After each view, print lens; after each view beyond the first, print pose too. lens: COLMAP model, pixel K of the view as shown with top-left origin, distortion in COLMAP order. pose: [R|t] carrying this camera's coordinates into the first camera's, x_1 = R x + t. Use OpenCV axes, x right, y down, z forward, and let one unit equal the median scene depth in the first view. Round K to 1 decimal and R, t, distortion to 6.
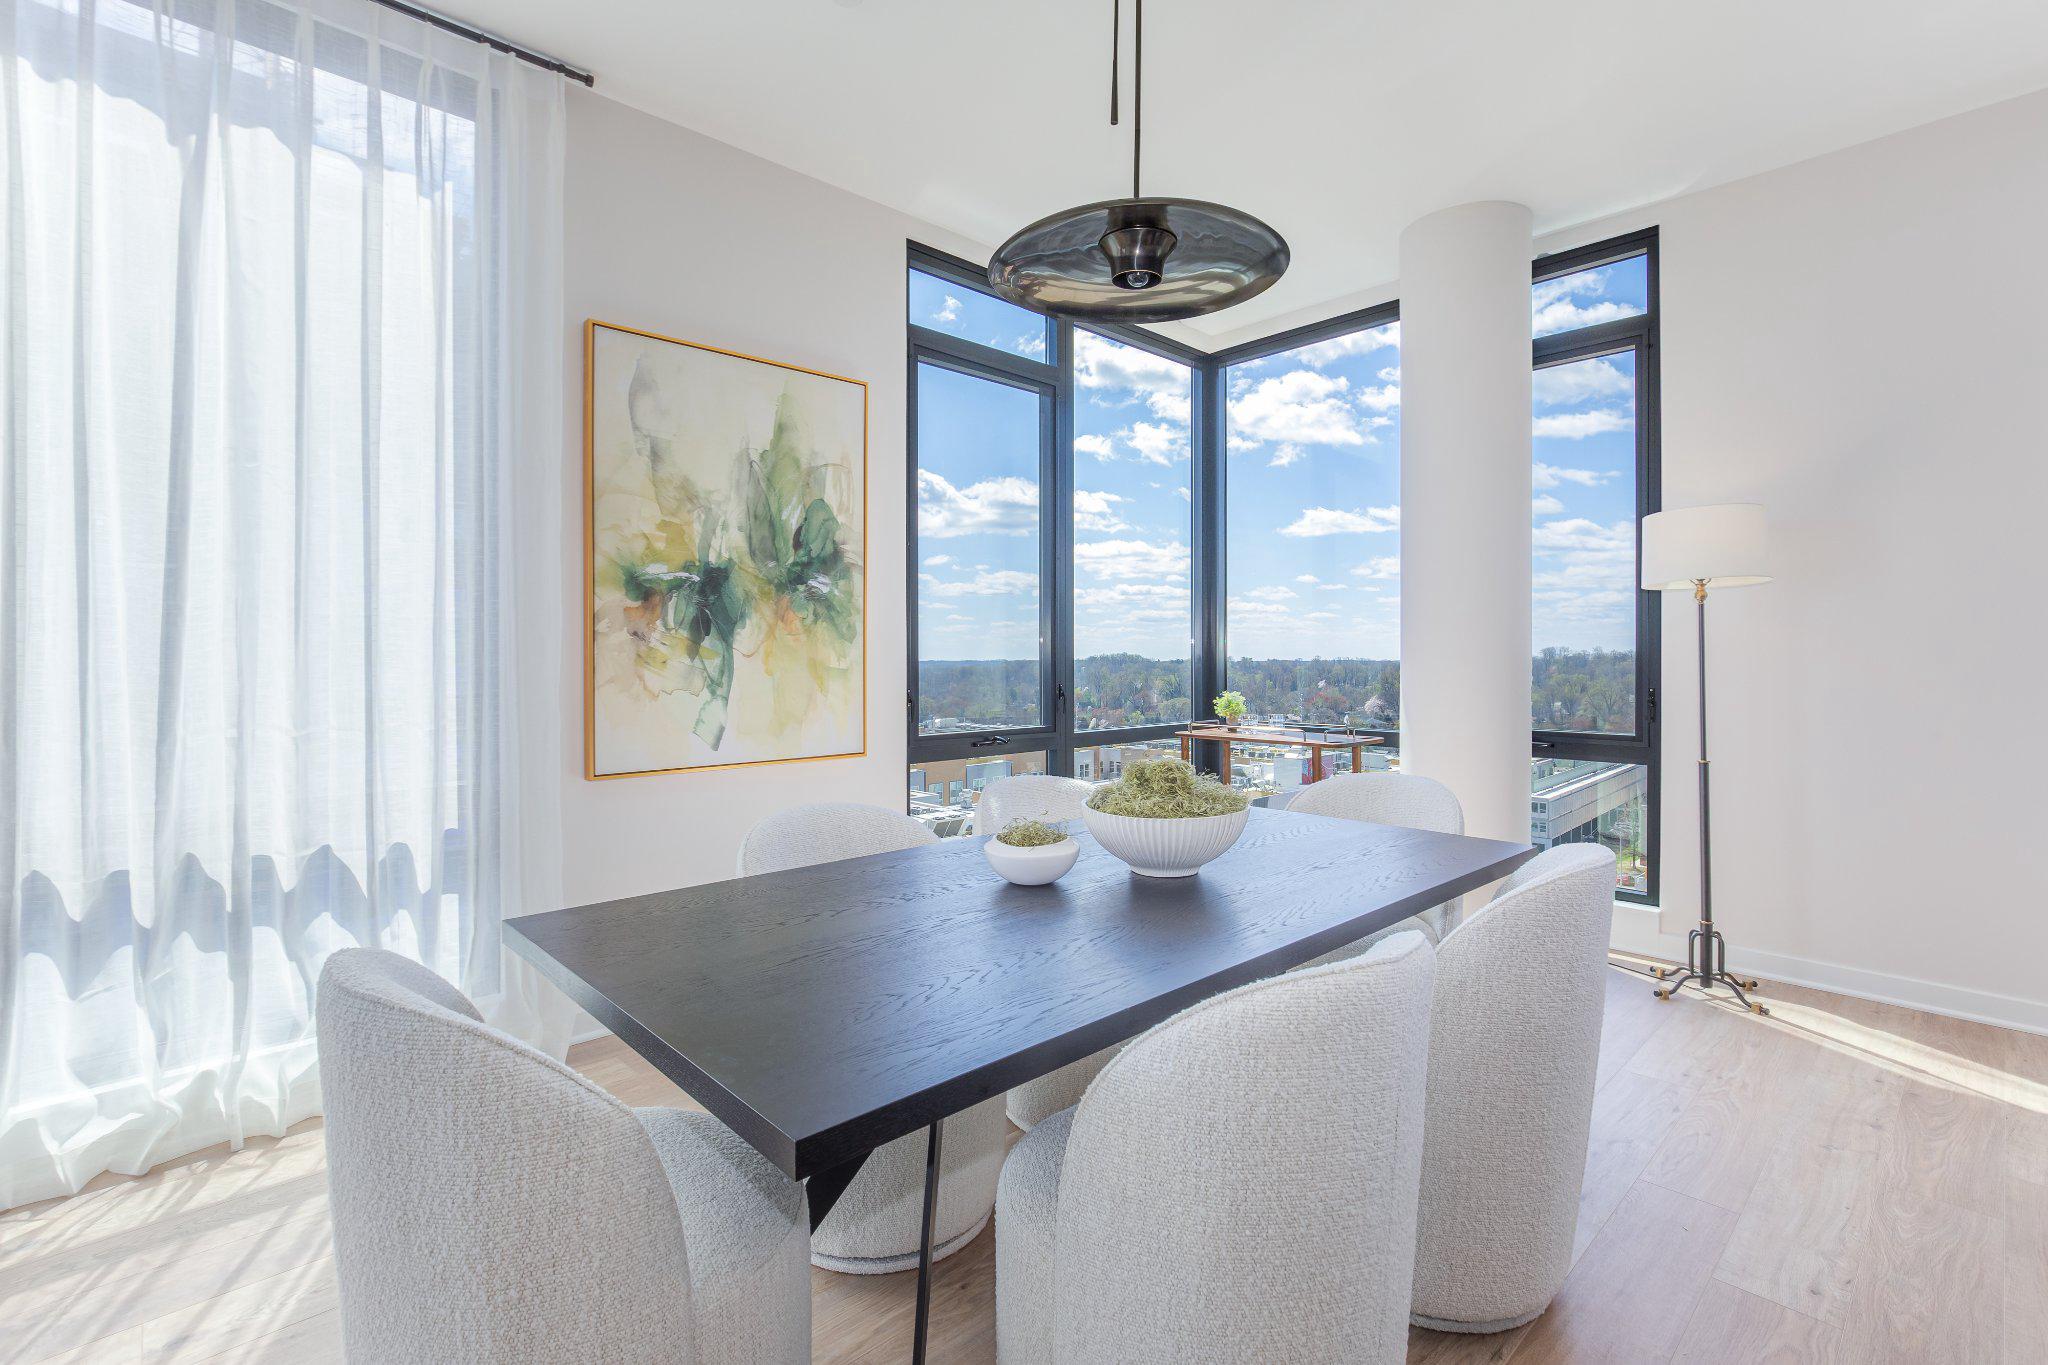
lens RADIAL K [[944.3, 0, 1006.3], [0, 944.3, 657.8], [0, 0, 1]] dist [-0.018995, 0.010428]
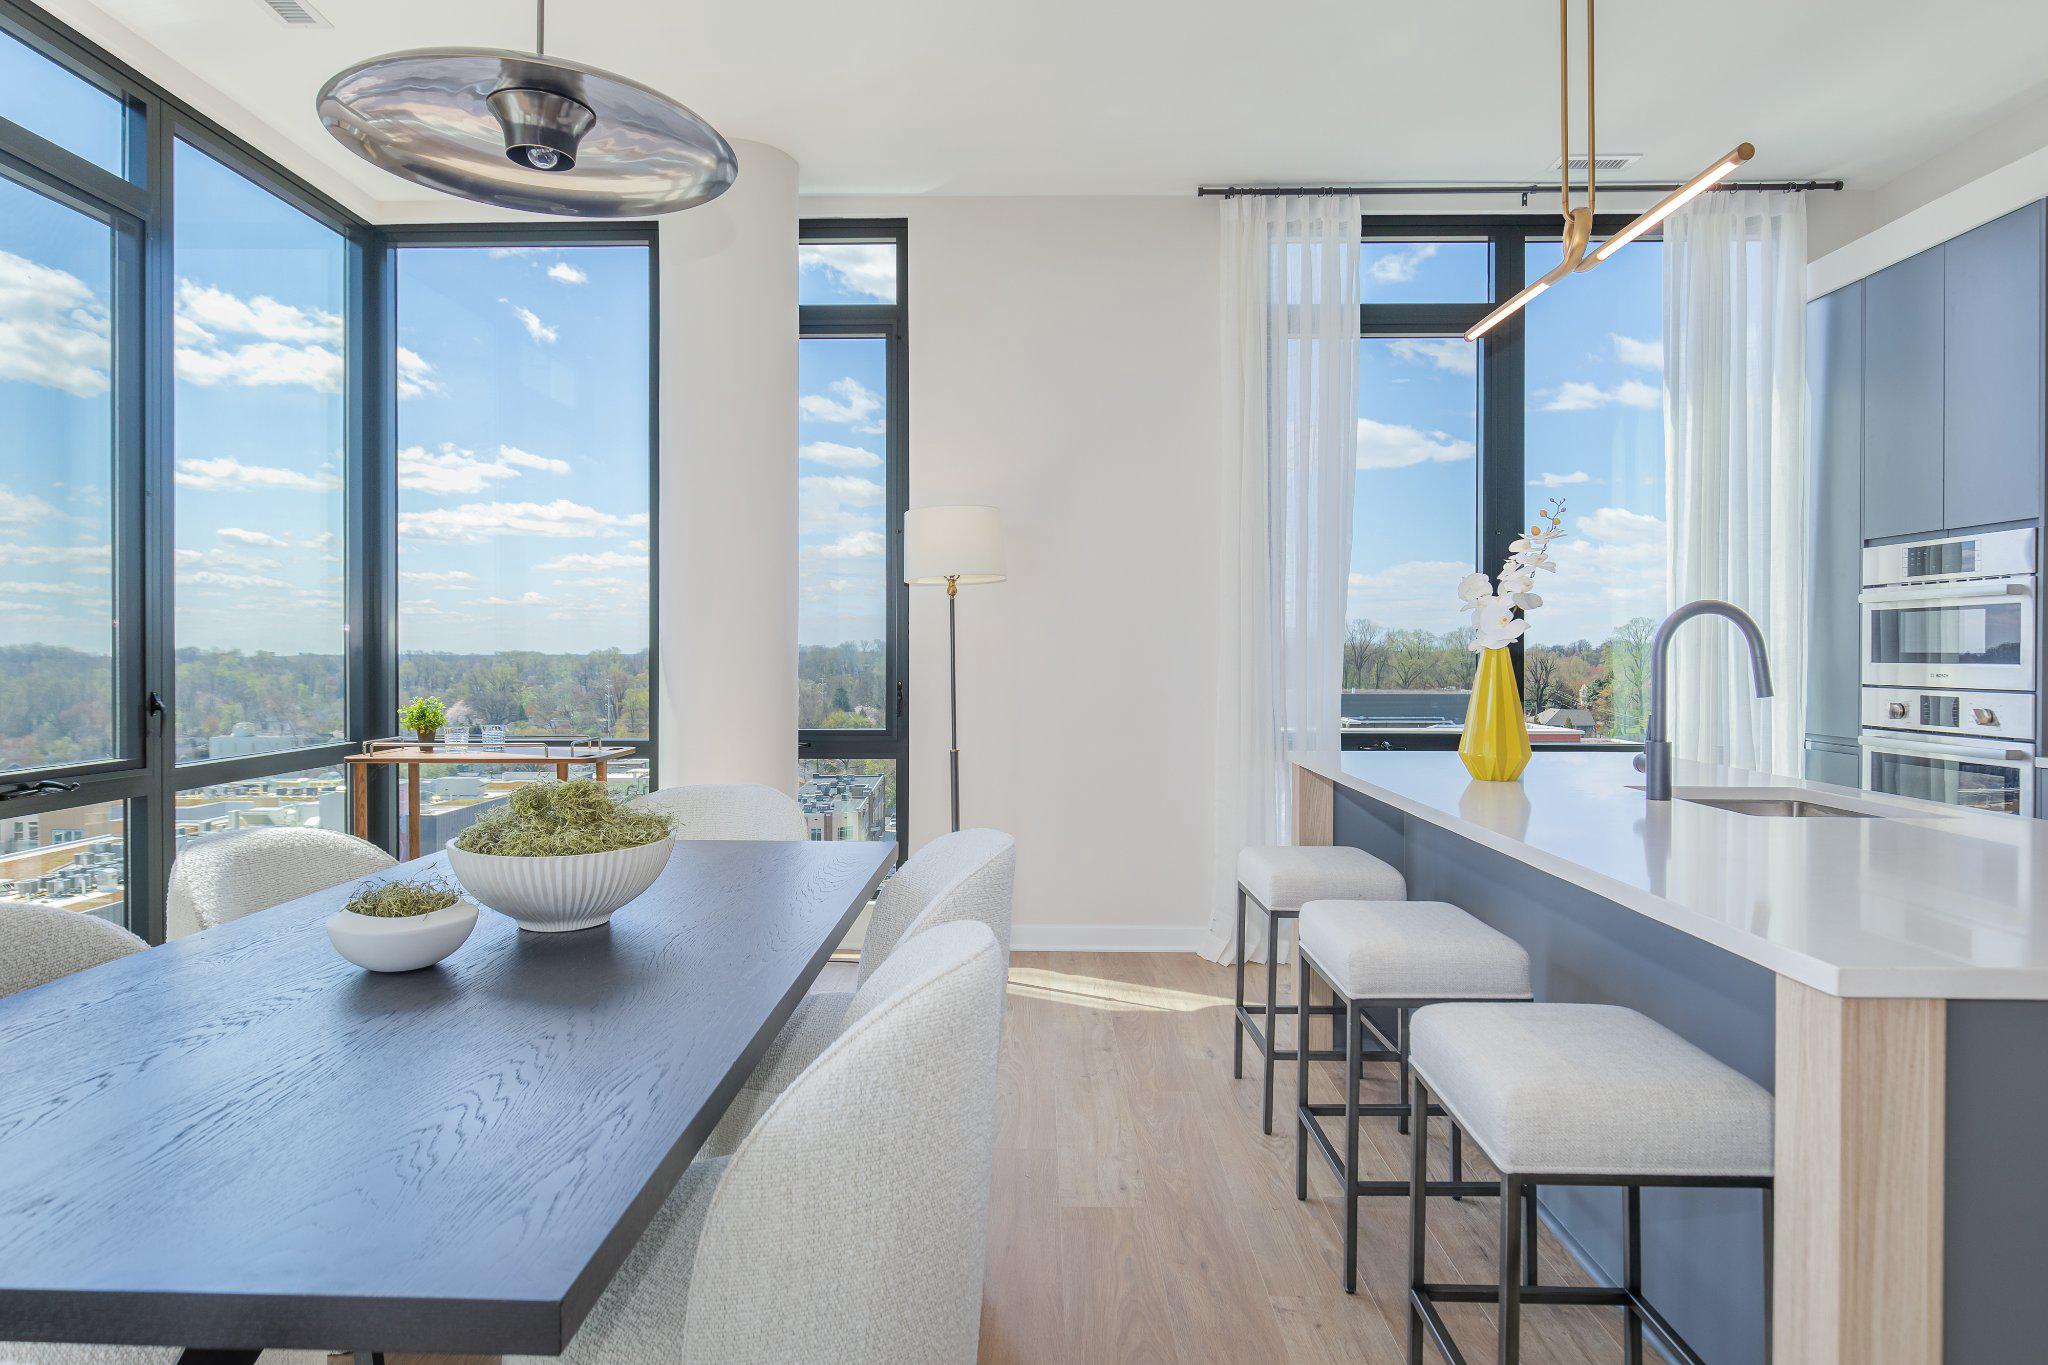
lens RADIAL K [[1211.6, 0, 1017.0], [0, 1211.6, 655.5], [0, 0, 1]] dist [0.001516, -0.002426]
pose [[0.693406, -0.001683, 0.720545, -0.171930], [-0.000672, 0.999995, 0.002981, 0.000747], [-0.720547, -0.002551, 0.693402, 0.020813]]
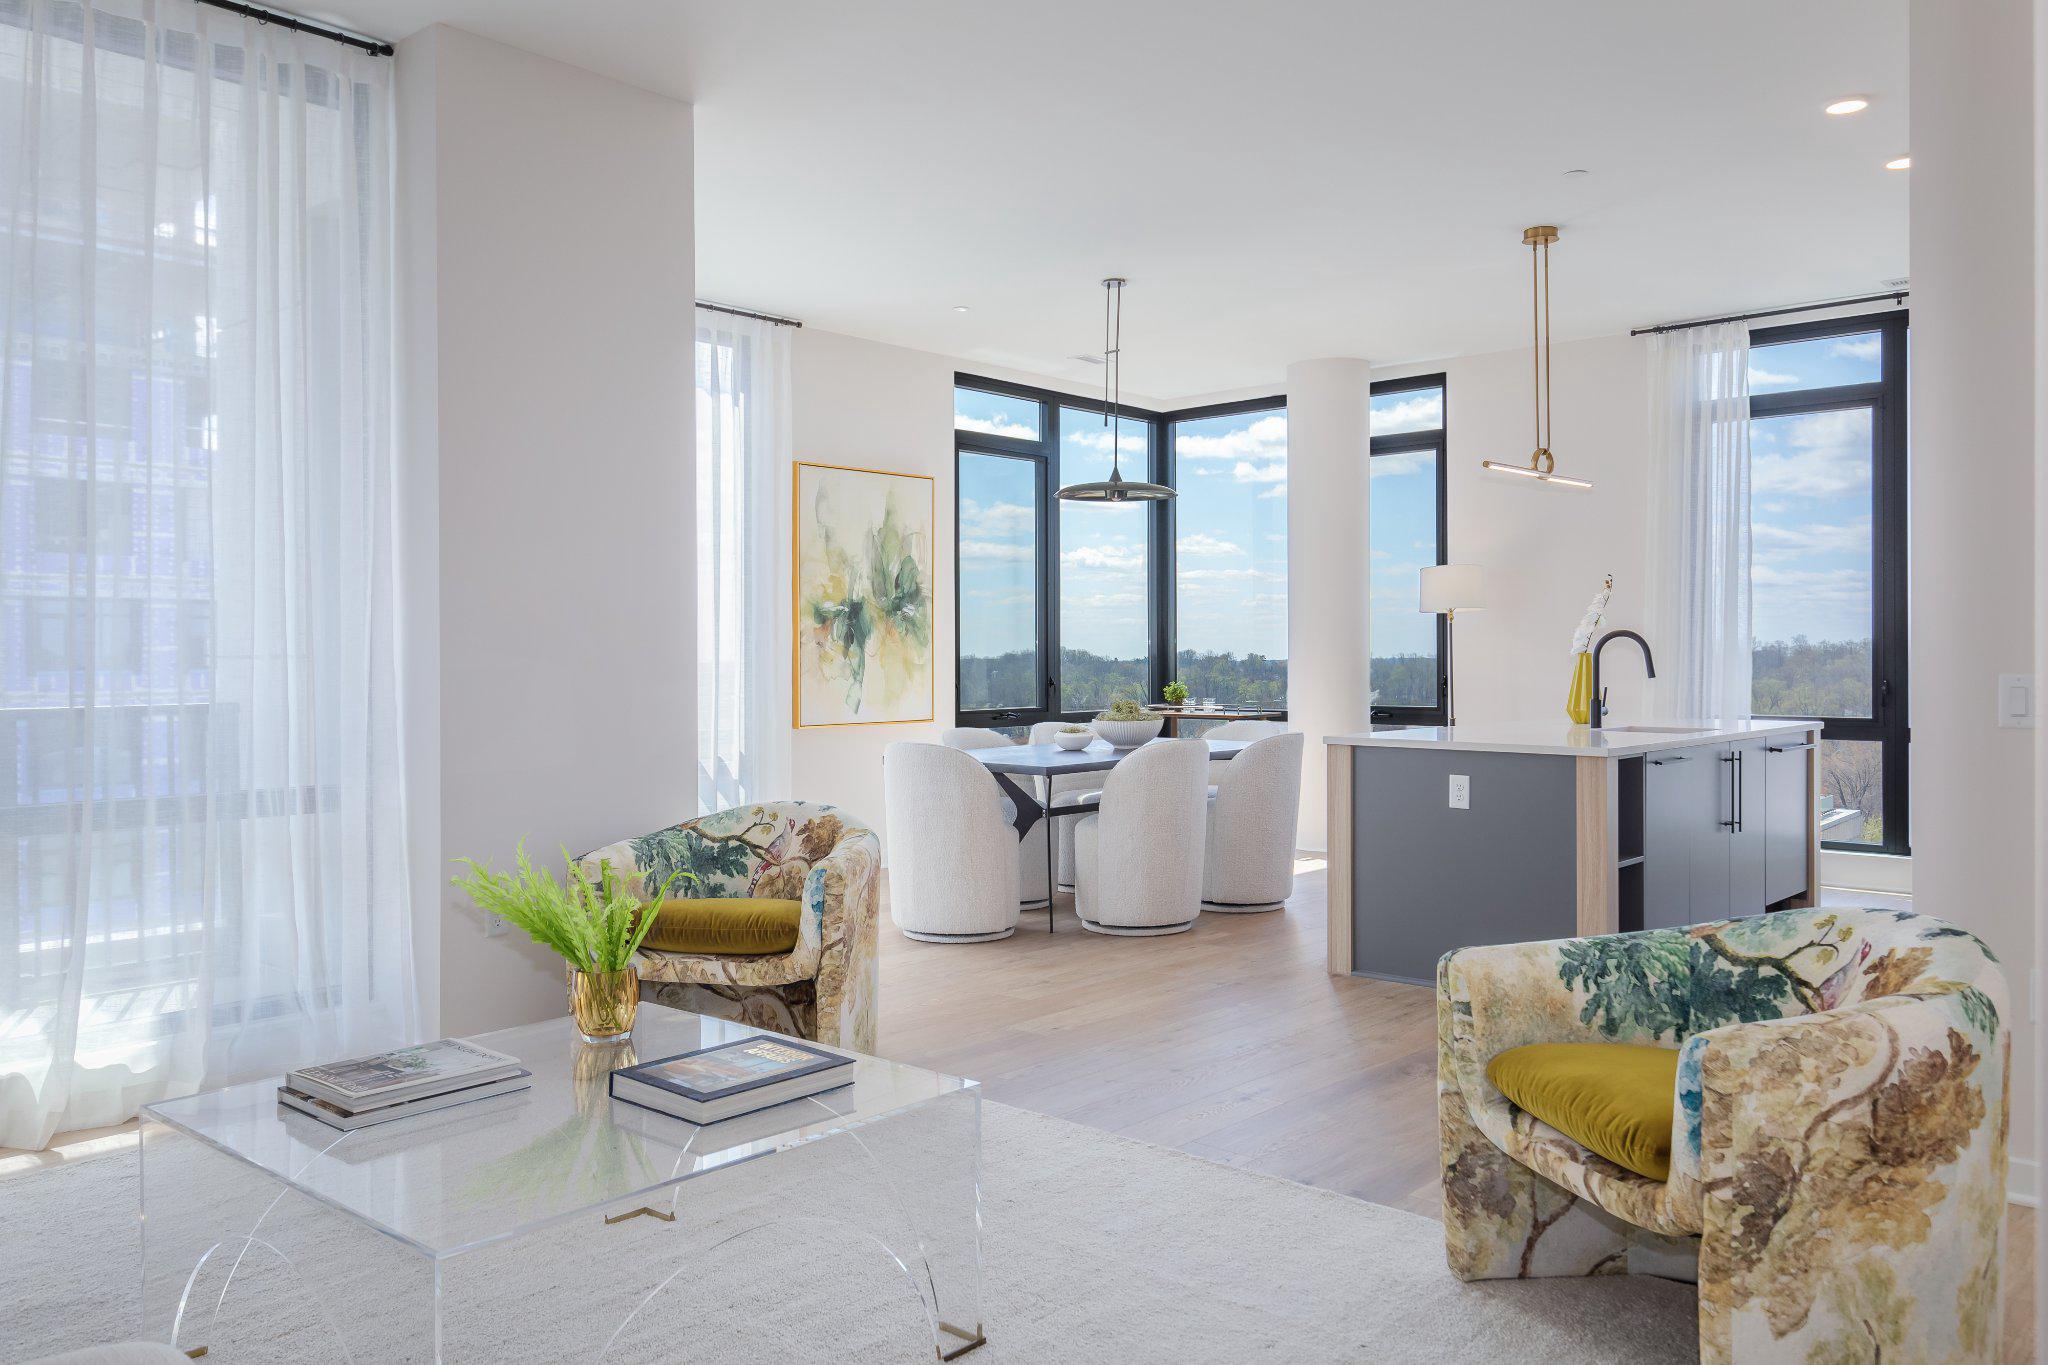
lens RADIAL K [[1534.1, 0, 1004.6], [0, 1534.1, 654.4], [0, 0, 1]] dist [0.036348, -0.037821]
pose [[0.996159, -0.003121, 0.087502, -0.273145], [0.003205, 0.999995, -0.000823, -0.002212], [-0.087499, 0.001100, 0.996164, -1.612497]]
